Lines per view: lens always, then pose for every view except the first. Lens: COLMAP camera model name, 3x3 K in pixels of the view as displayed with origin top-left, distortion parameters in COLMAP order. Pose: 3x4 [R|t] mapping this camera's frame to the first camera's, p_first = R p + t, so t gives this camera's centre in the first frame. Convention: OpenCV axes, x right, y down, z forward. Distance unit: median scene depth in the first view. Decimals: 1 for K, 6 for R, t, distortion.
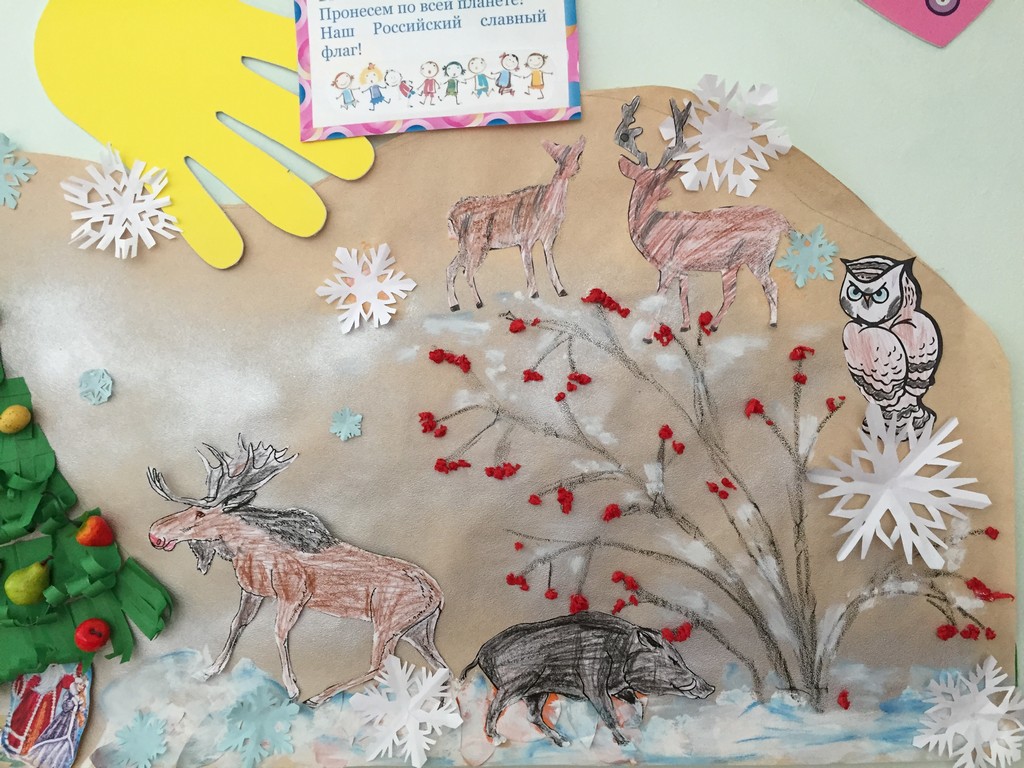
lens RADIAL K [[865.4, 0, 511.5], [0, 865.4, 381.6], [0, 0, 1]] dist [0.074685, -0.104931]
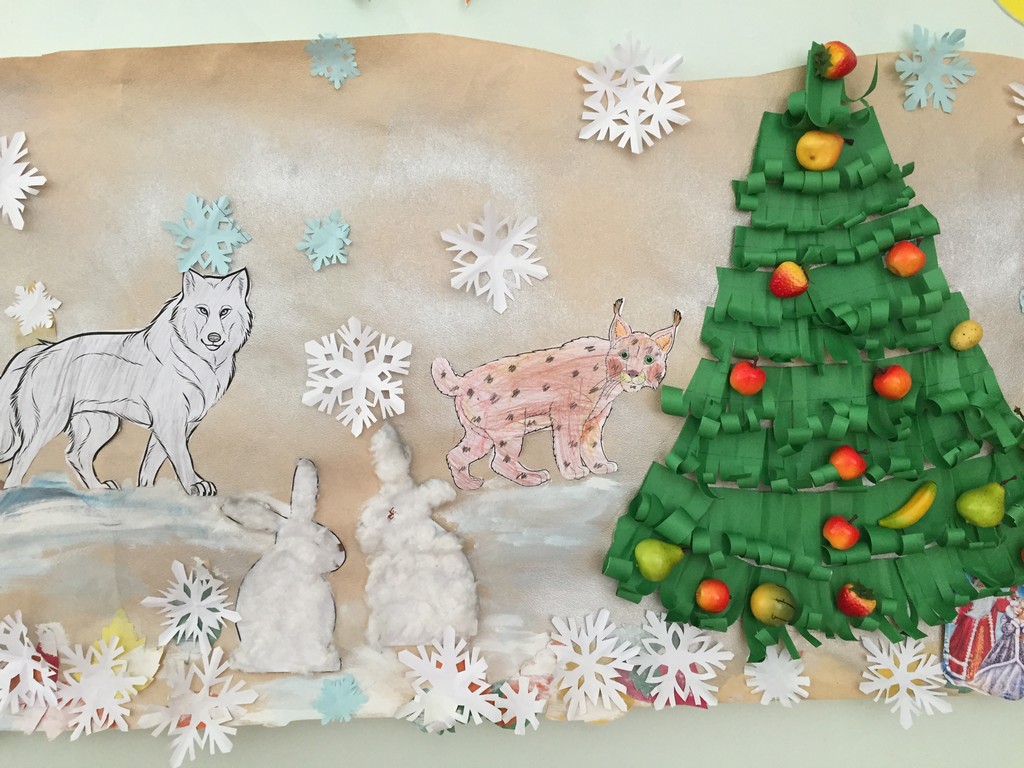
lens RADIAL K [[865.4, 0, 514.8], [0, 865.4, 393.3], [0, 0, 1]] dist [0.074685, -0.104931]
pose [[0.998006, -0.022652, 0.058920, -1.108314], [0.019248, 0.998147, 0.057720, 0.040388], [-0.060118, -0.056471, 0.996593, 0.074174]]
